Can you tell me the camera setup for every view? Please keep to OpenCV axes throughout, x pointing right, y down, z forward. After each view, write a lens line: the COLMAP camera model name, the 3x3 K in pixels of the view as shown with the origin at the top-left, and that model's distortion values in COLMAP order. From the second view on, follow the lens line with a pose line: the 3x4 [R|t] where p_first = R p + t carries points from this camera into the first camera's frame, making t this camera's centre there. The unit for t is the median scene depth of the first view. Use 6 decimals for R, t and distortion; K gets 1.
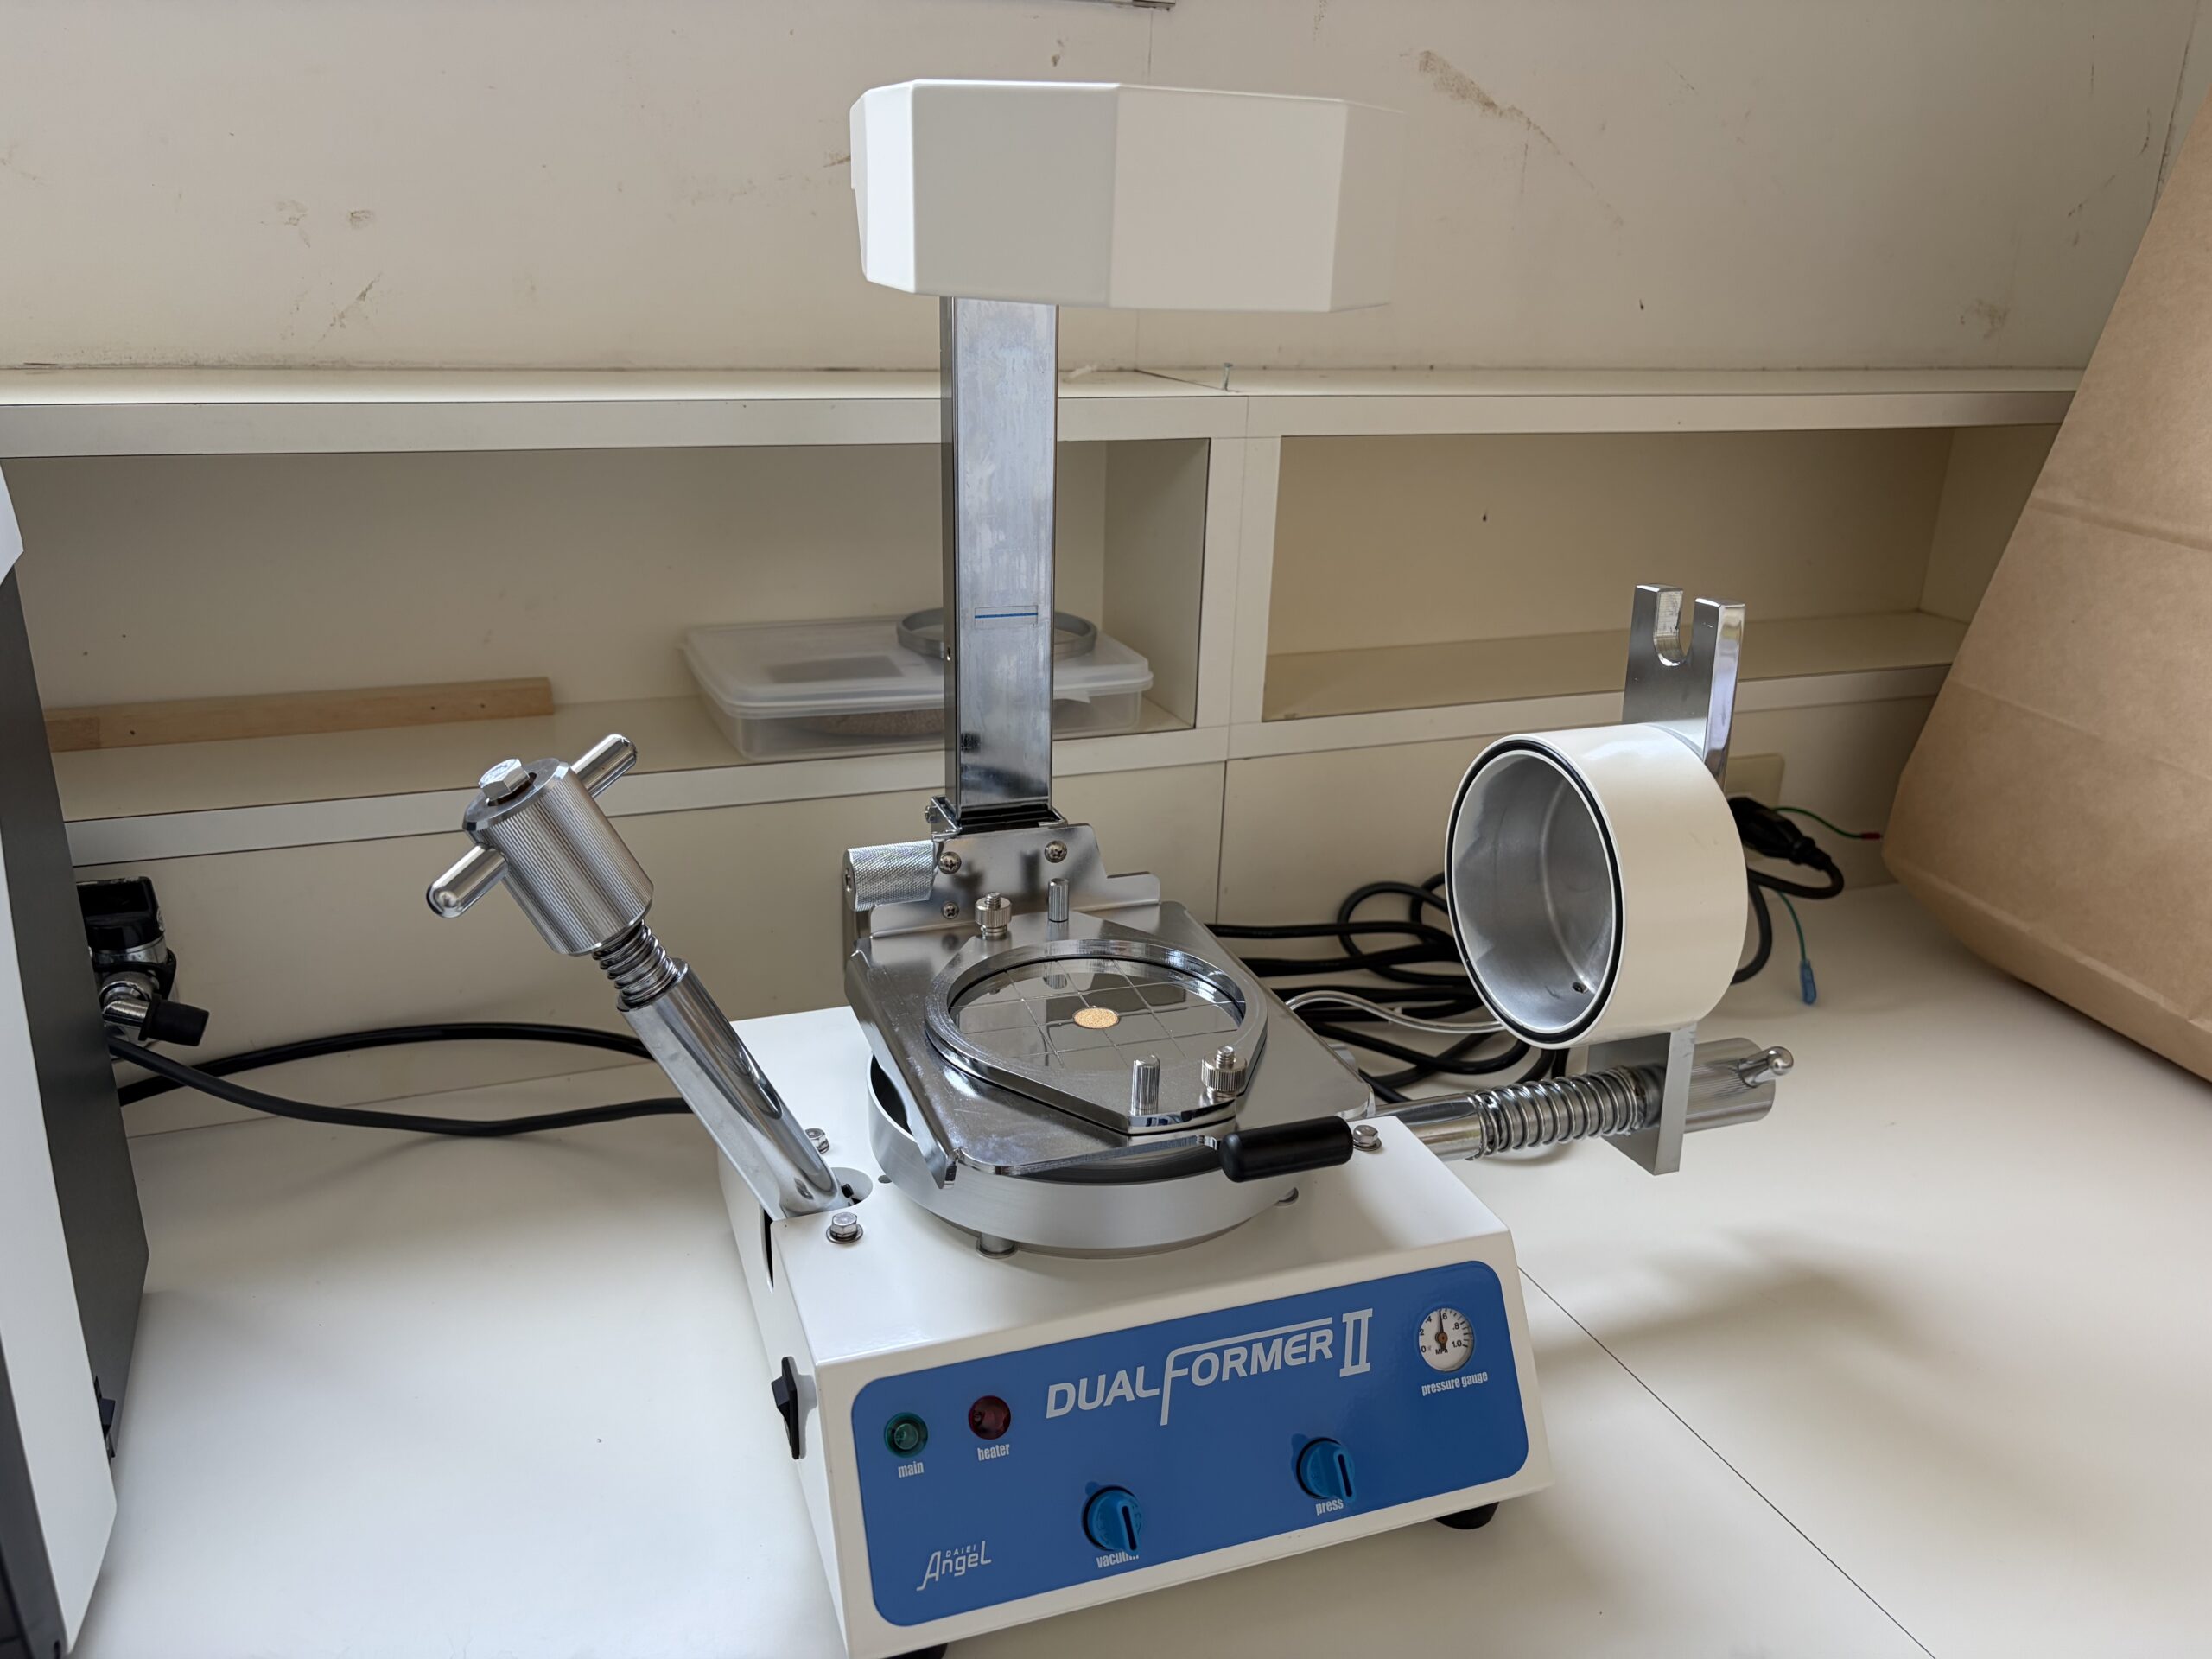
lens RADIAL K [[1694.7, 0, 1106.0], [0, 1694.7, 829.5], [0, 0, 1]] dist [0.023701, -0.047795]
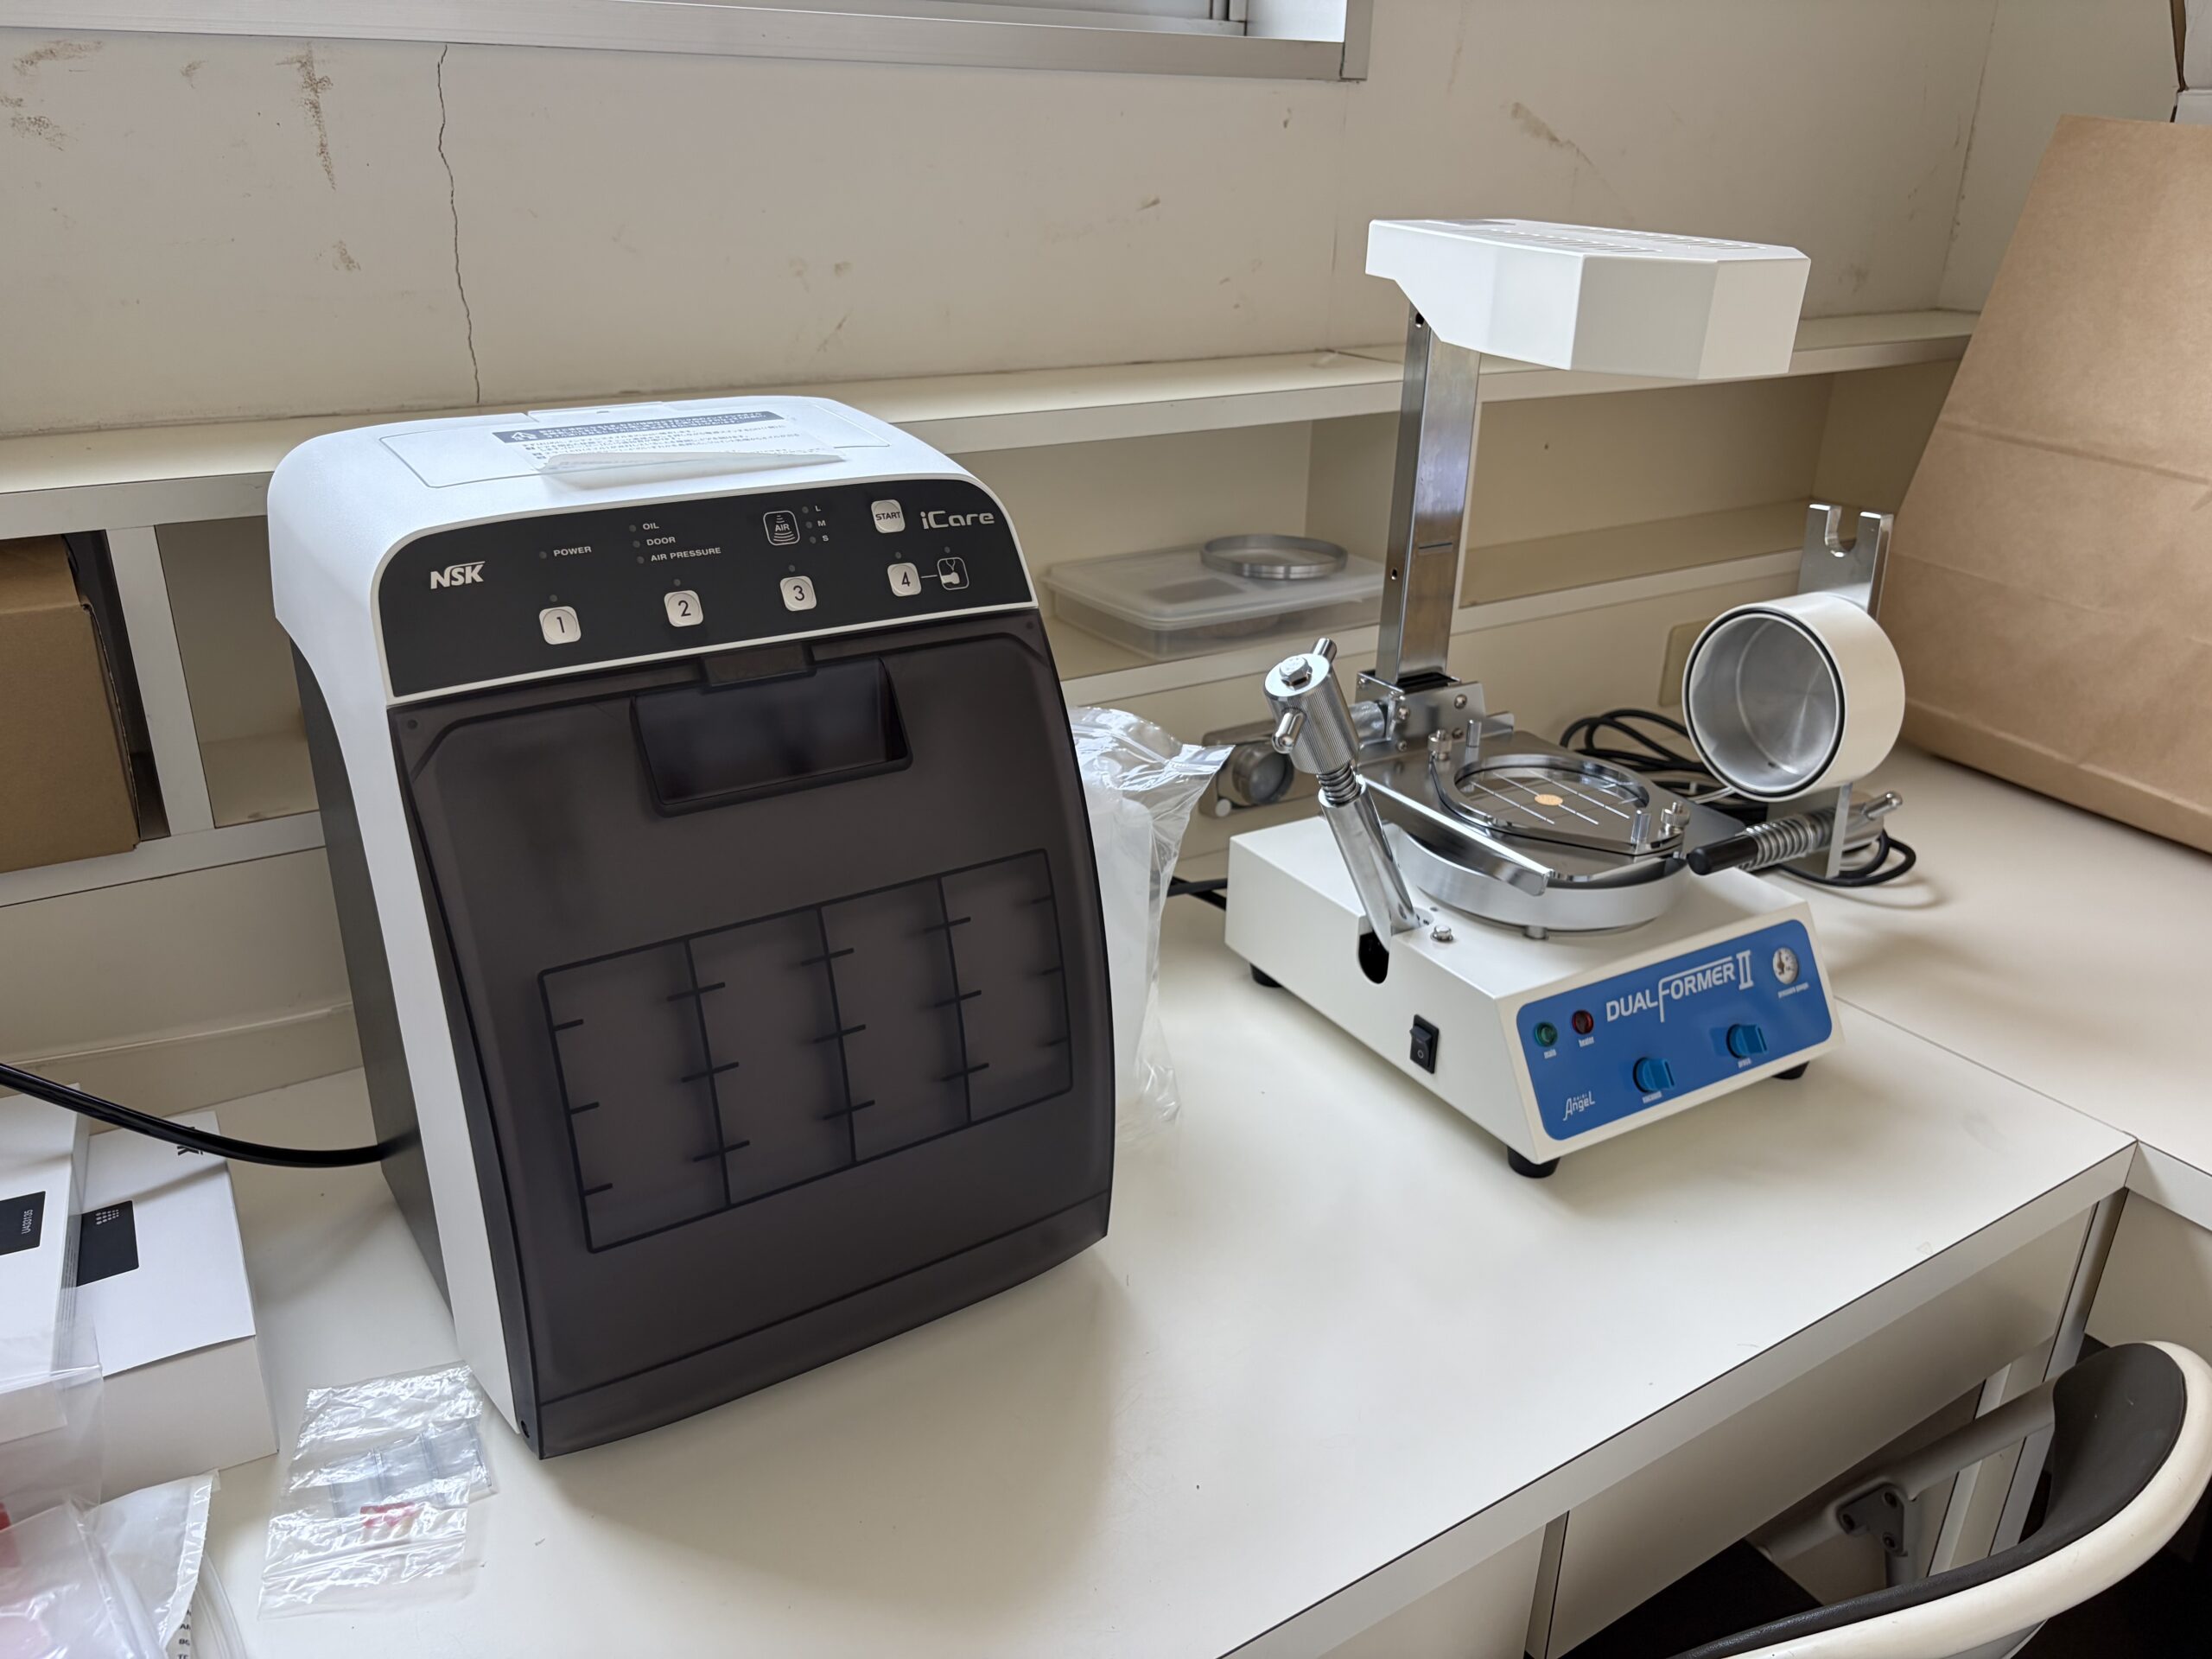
lens RADIAL K [[1694.7, 0, 1106.0], [0, 1694.7, 829.5], [0, 0, 1]] dist [0.023701, -0.047795]
pose [[0.980543, -0.085335, 0.176784, -0.736577], [0.074521, 0.994970, 0.066947, 0.002151], [-0.181608, -0.052471, 0.981970, -0.519896]]
